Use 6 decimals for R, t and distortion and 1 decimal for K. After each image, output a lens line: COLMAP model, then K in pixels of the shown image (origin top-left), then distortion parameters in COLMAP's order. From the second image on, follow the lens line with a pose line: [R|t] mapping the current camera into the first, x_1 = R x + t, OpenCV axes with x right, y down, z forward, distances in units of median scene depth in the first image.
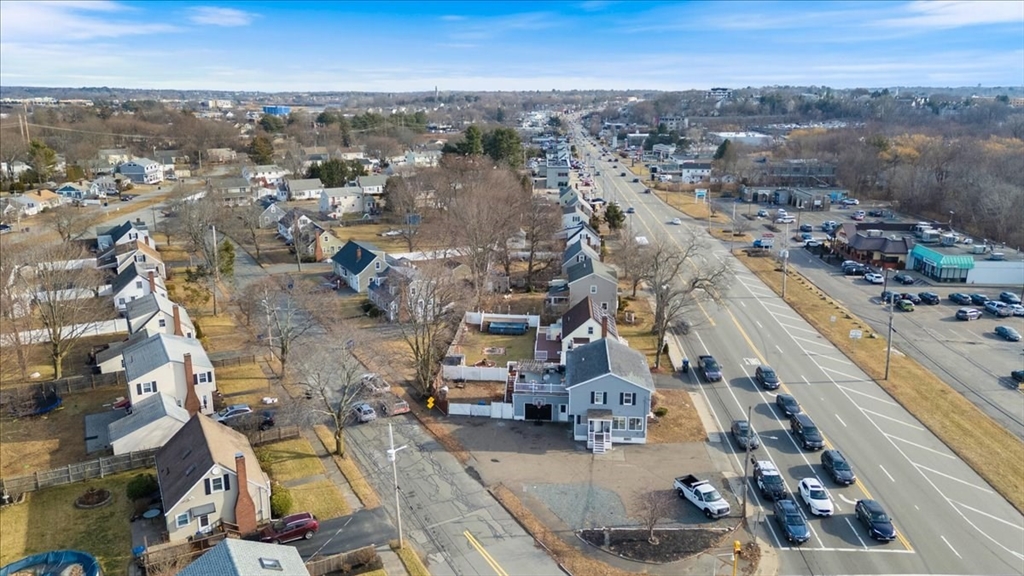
lens RADIAL K [[724.1, 0, 512.2], [0, 724.1, 287.0], [0, 0, 1]] dist [0.008017, 0.001621]
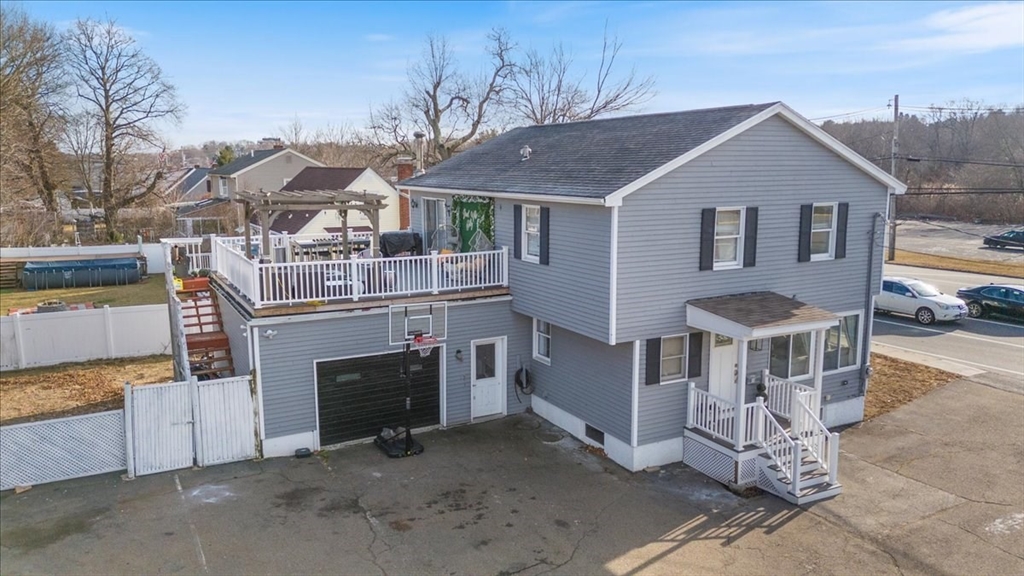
lens RADIAL K [[724.1, 0, 514.6], [0, 724.1, 286.1], [0, 0, 1]] dist [0.008017, 0.001621]
pose [[0.820253, -0.083535, 0.565868, -0.049413], [0.138147, 0.988924, -0.054262, 0.159431], [-0.555068, 0.122681, 0.822708, 0.810155]]
